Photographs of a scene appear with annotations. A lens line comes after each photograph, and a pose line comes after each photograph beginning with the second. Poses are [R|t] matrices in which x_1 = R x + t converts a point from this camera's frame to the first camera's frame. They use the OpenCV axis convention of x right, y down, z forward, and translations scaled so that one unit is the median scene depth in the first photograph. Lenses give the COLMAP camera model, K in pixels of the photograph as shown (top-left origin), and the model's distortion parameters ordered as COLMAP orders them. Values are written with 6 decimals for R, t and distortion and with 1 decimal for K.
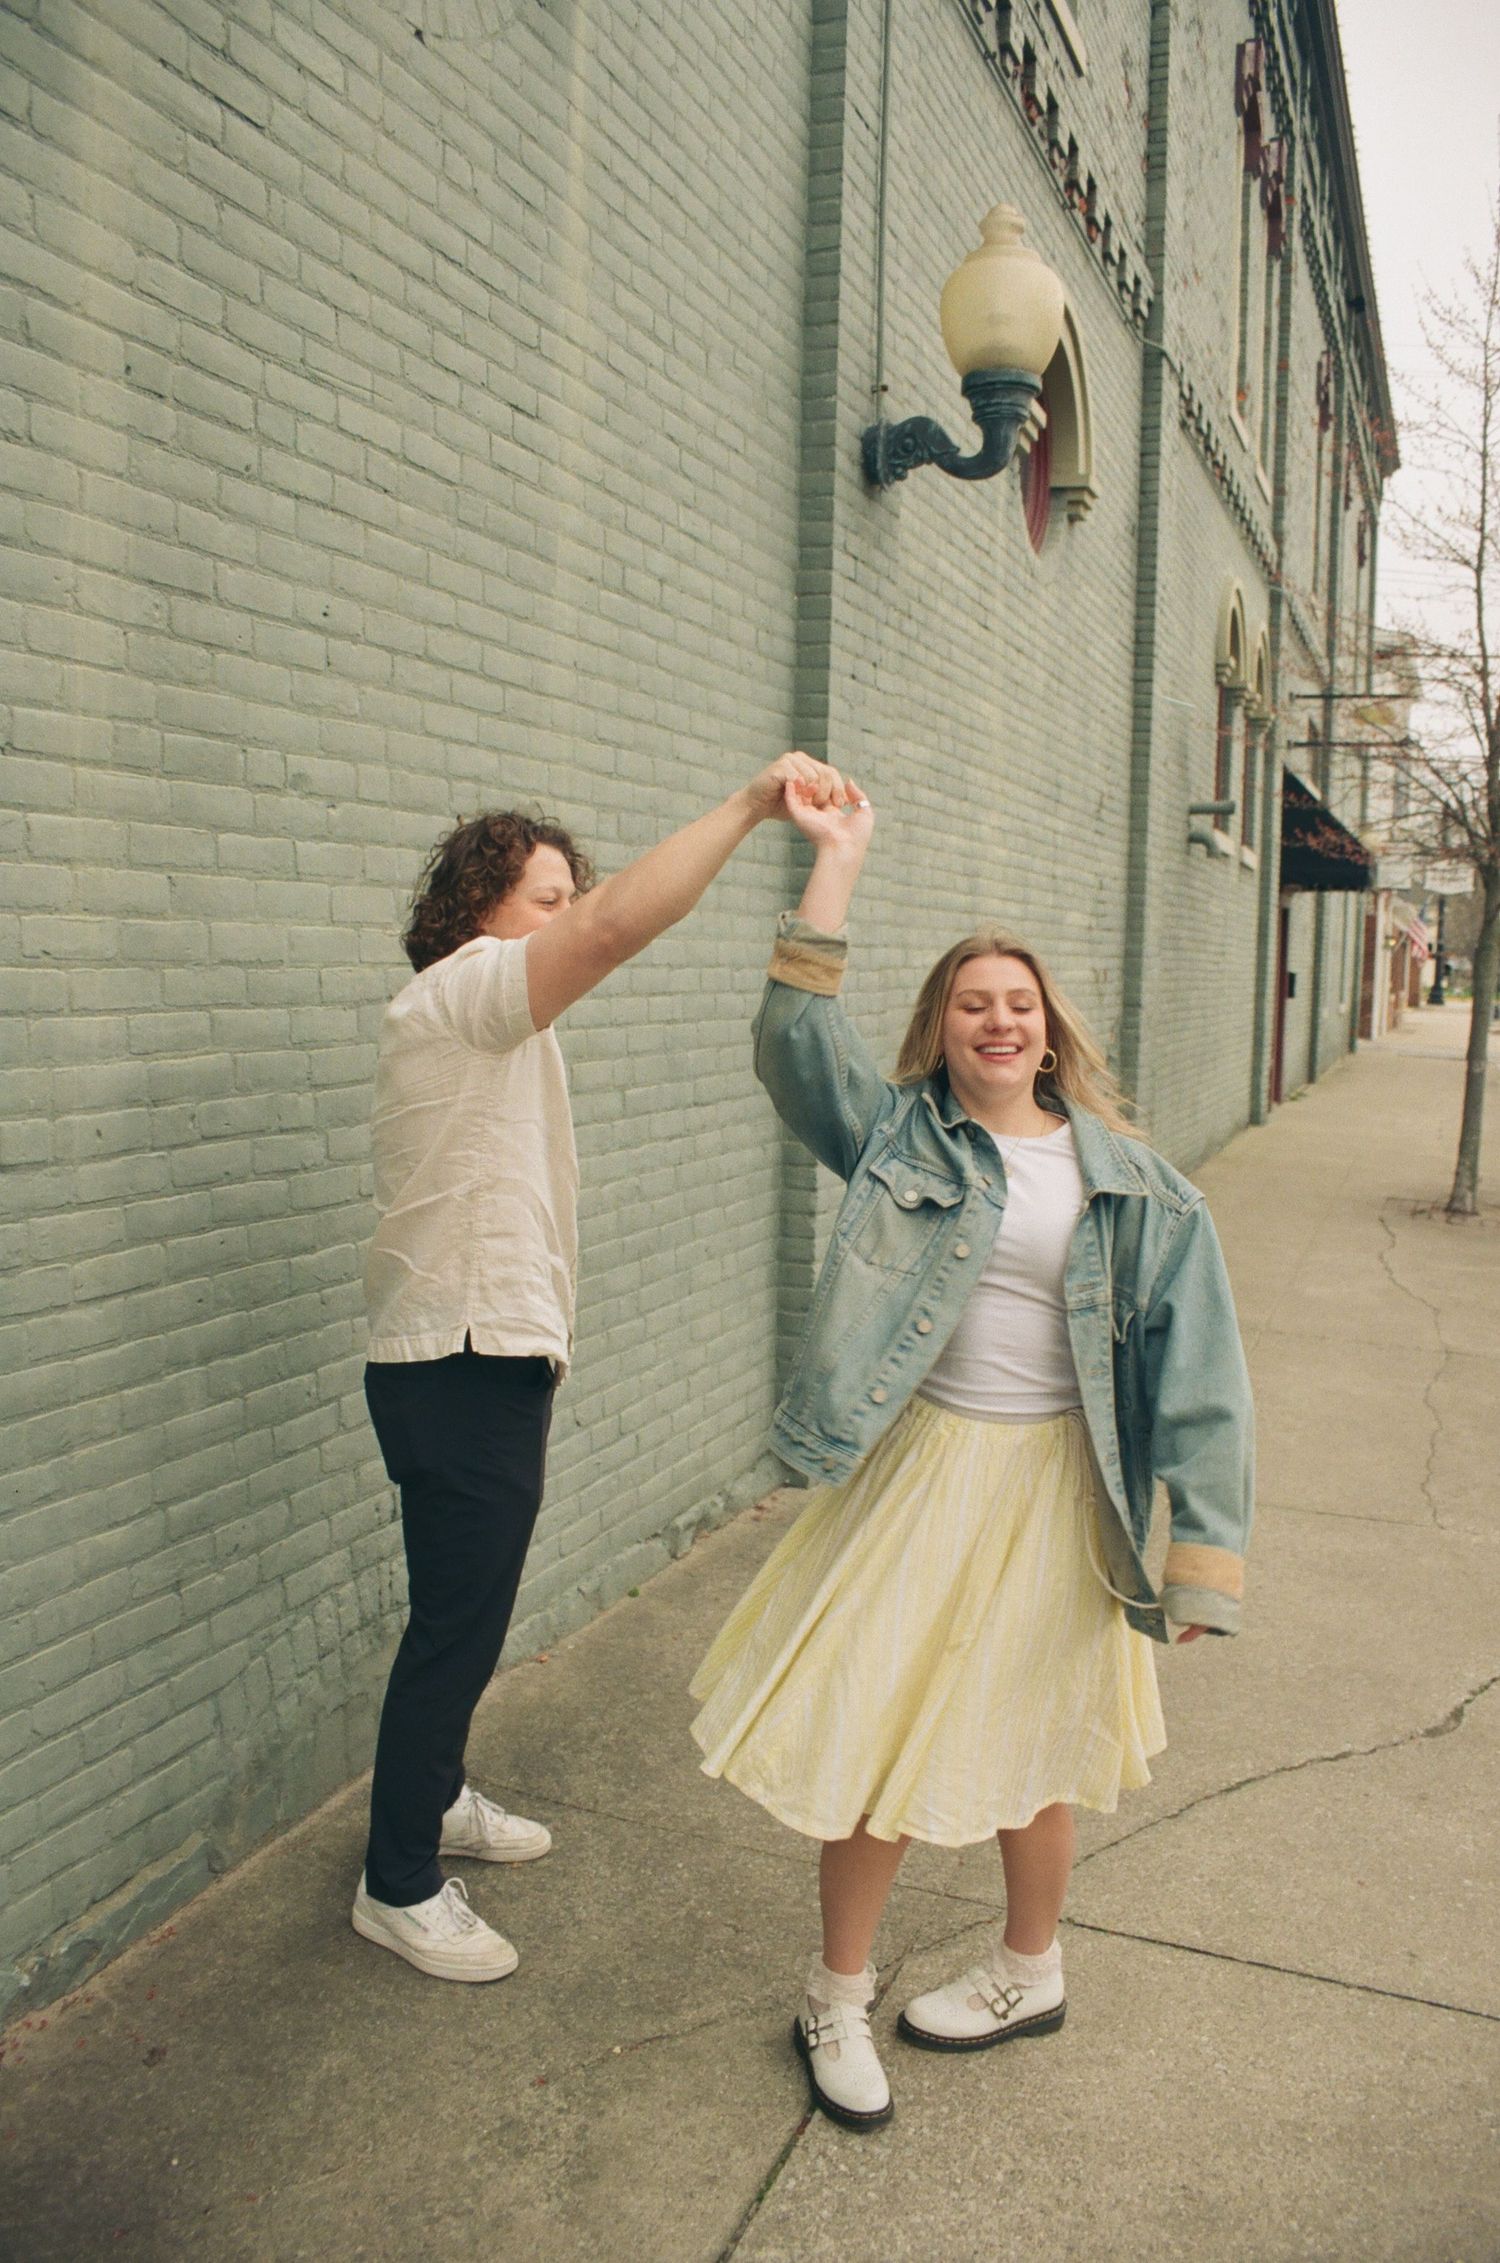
lens RADIAL K [[1924.5, 0, 804.2], [0, 1924.5, 1141.9], [0, 0, 1]] dist [-0.187331, 0.121870]
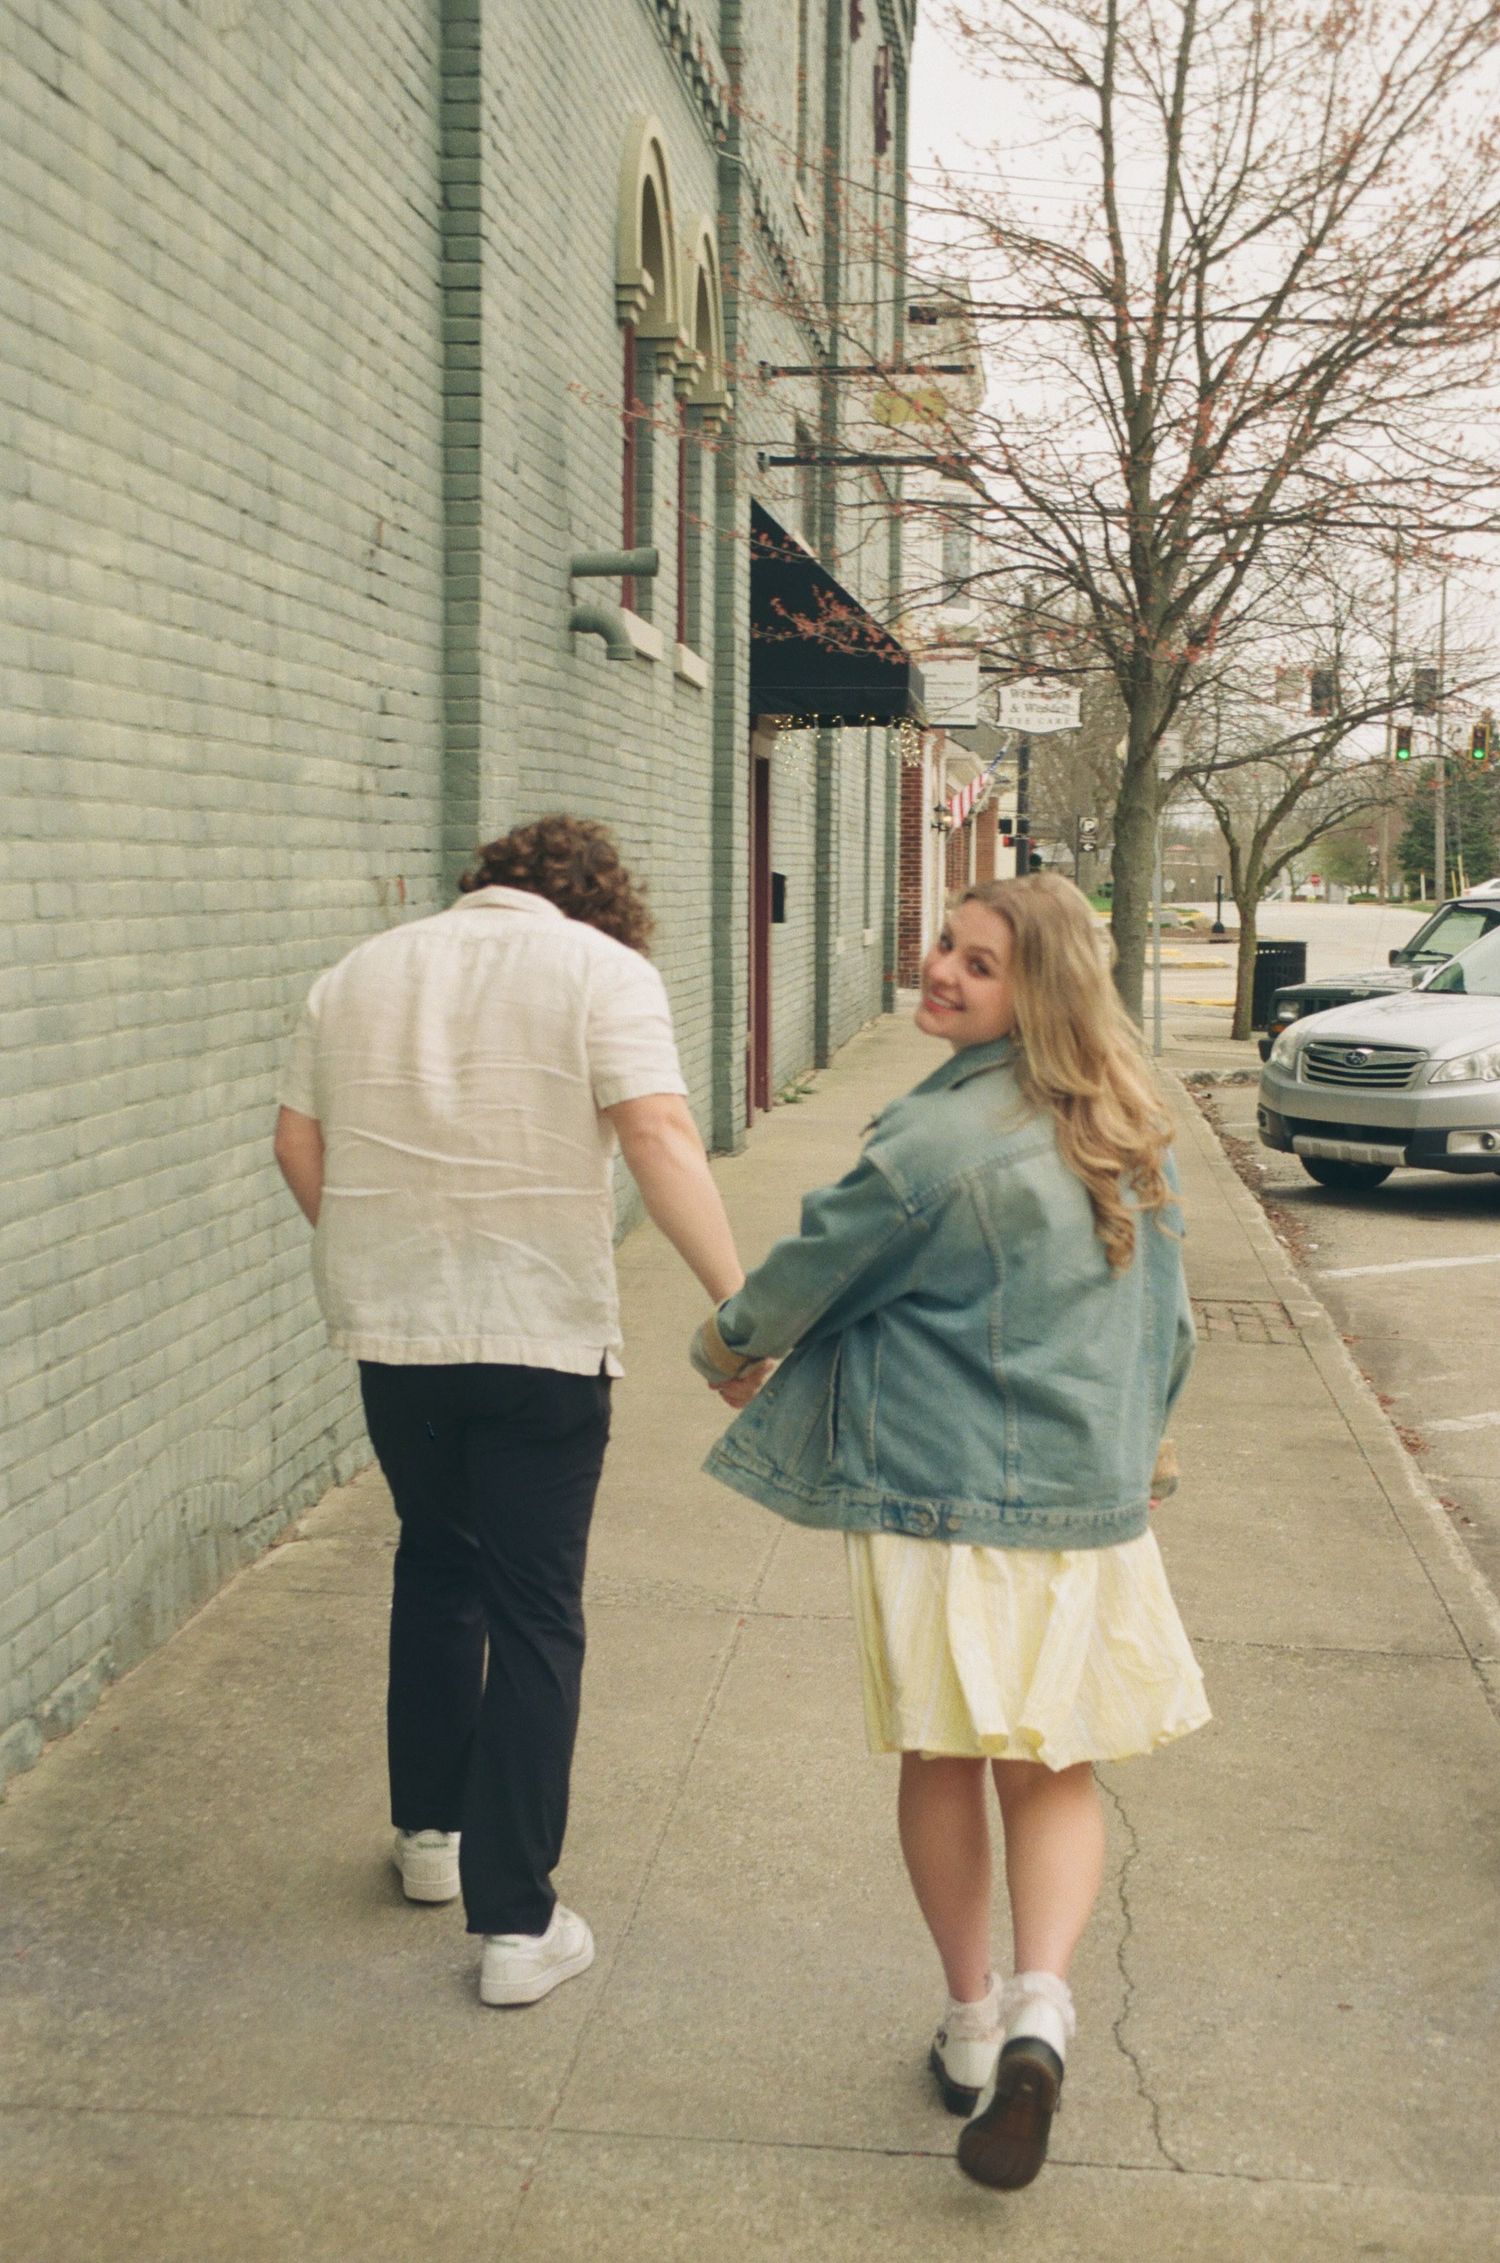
lens RADIAL K [[3126.4, 0, 759.6], [0, 3126.4, 1172.4], [0, 0, 1]] dist [0.011078, 0.081985]
pose [[0.970266, -0.046807, 0.237474, 0.036972], [0.046474, 0.998895, 0.007003, -0.011204], [-0.237539, 0.004242, 0.971369, 0.140329]]
